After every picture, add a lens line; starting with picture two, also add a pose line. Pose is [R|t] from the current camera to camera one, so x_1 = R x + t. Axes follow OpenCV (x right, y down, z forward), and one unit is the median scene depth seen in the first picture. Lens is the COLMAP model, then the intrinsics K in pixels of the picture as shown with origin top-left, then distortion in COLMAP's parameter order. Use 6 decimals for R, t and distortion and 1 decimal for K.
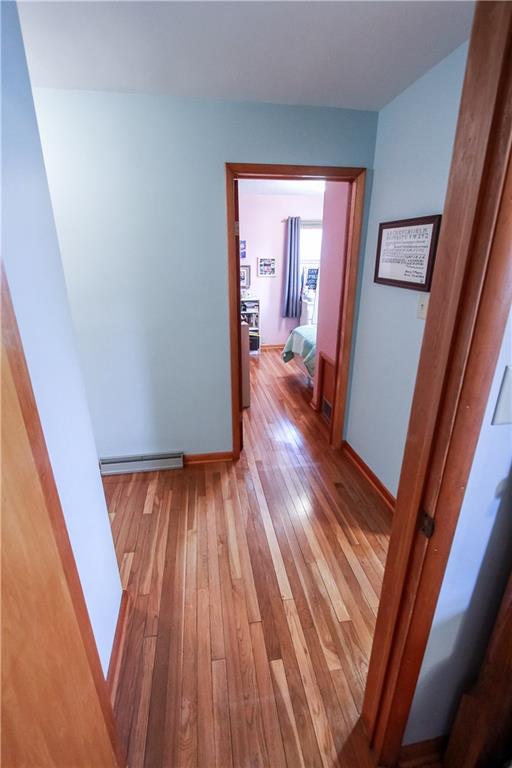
lens RADIAL K [[355.2, 0, 260.2], [0, 355.2, 386.8], [0, 0, 1]] dist [-0.015763, 0.002765]
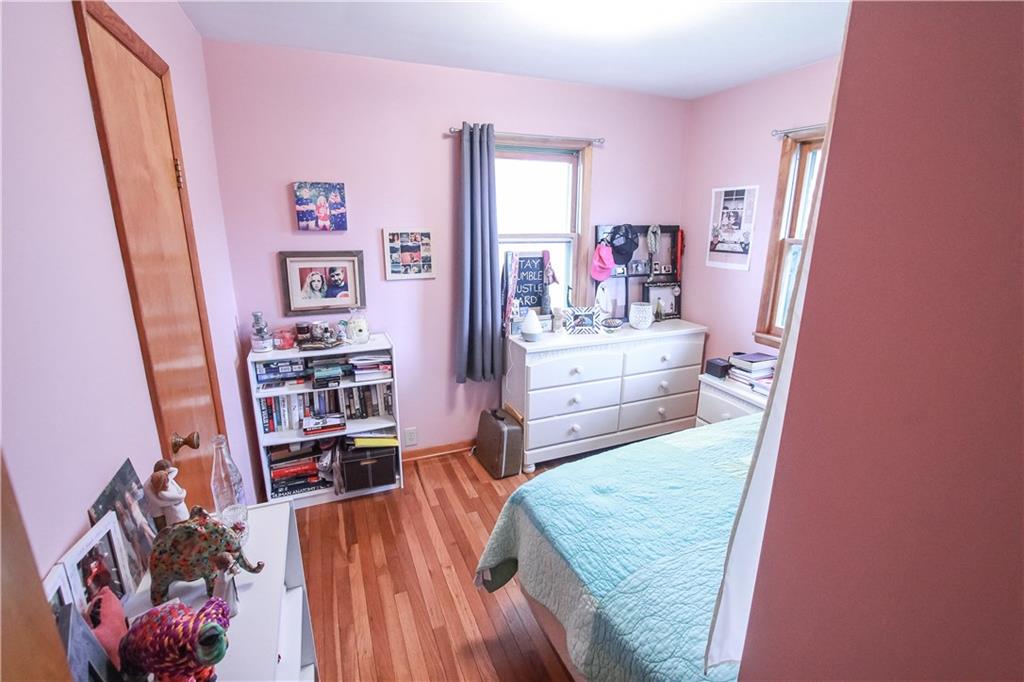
lens RADIAL K [[473.6, 0, 514.3], [0, 473.6, 337.8], [0, 0, 1]] dist [-0.015763, 0.002765]
pose [[0.976209, -0.050318, 0.210911, 0.016936], [0.071056, 0.993227, -0.091929, -0.197677], [-0.204857, 0.104728, 0.973173, 0.505101]]
